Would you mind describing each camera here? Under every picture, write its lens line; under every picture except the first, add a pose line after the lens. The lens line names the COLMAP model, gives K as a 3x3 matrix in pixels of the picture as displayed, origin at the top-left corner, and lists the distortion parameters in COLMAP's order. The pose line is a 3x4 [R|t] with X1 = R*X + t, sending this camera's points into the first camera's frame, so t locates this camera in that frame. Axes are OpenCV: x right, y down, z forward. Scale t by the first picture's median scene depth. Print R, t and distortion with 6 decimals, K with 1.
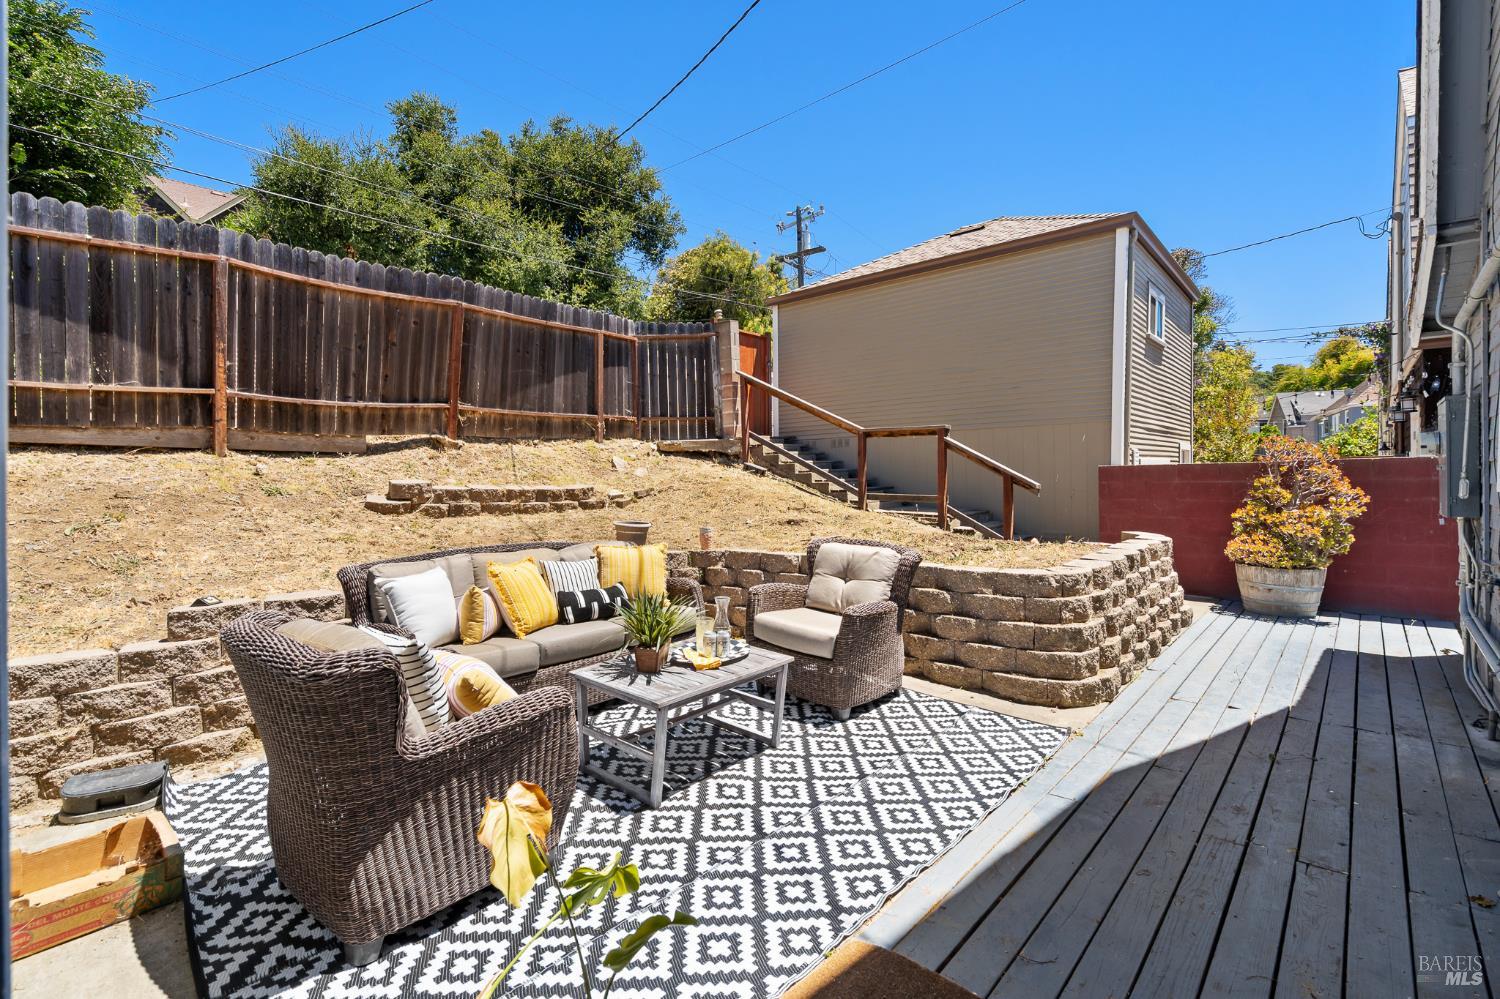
lens RADIAL K [[677.1, 0, 750.0], [0, 677.1, 499.5], [0, 0, 1]] dist [0.002069, 0.000401]
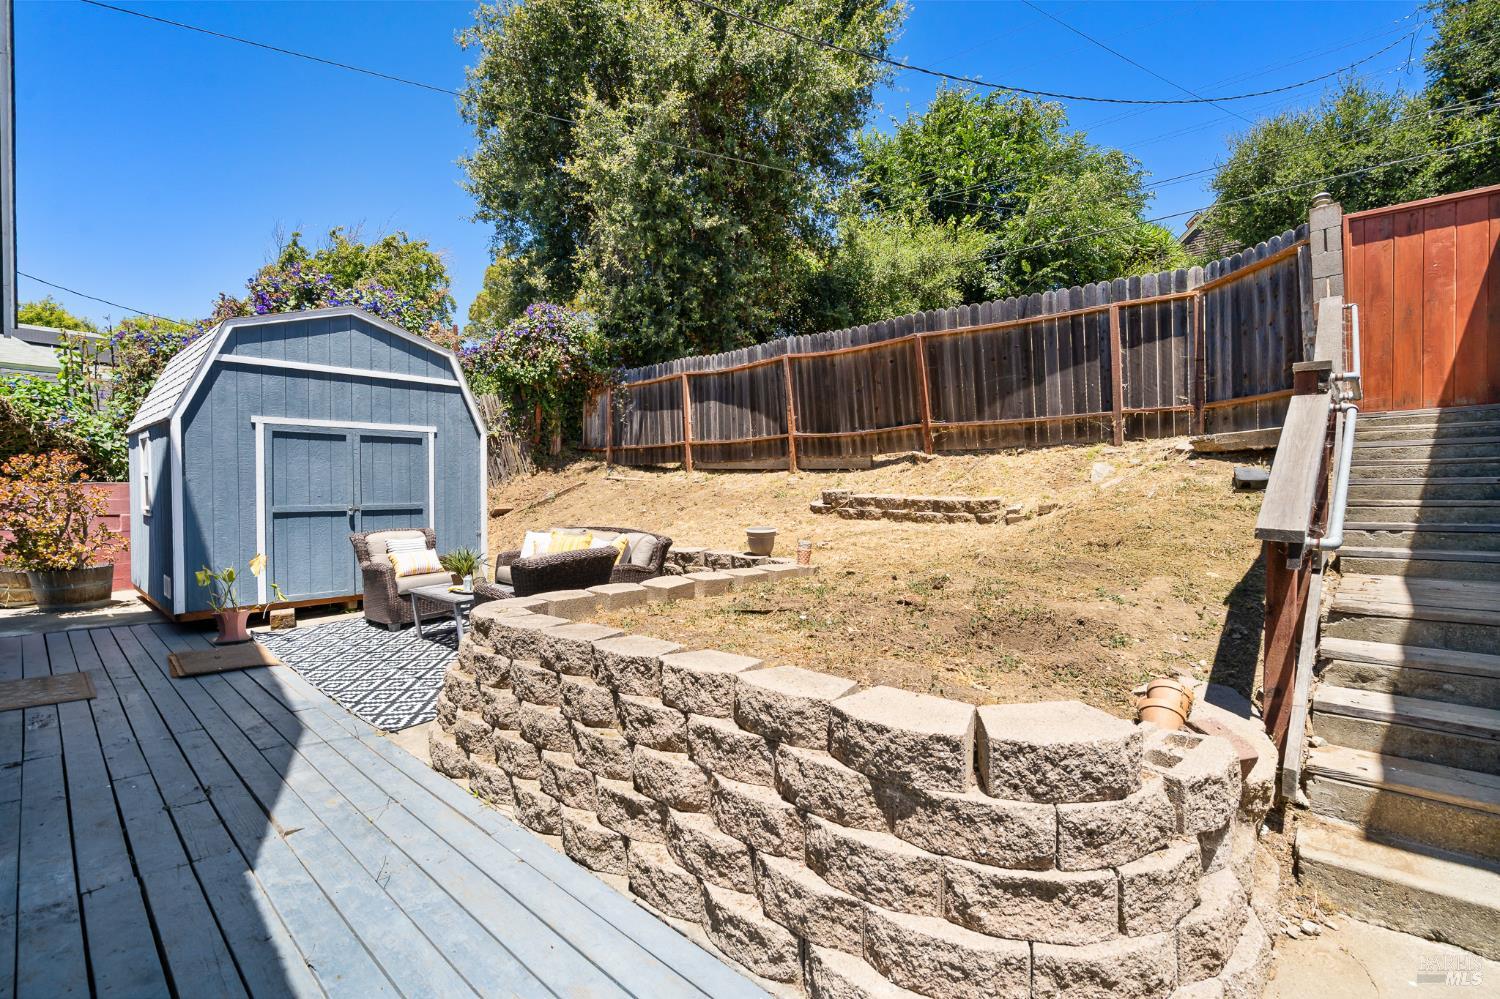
lens RADIAL K [[674.0, 0, 750.0], [0, 674.0, 499.5], [0, 0, 1]] dist [-0.001979, -0.000175]
pose [[-0.016177, 0.025371, -0.999547, 0.763121], [-0.040461, 0.998843, 0.026008, -0.033209], [0.999050, 0.040864, -0.015132, 0.795656]]
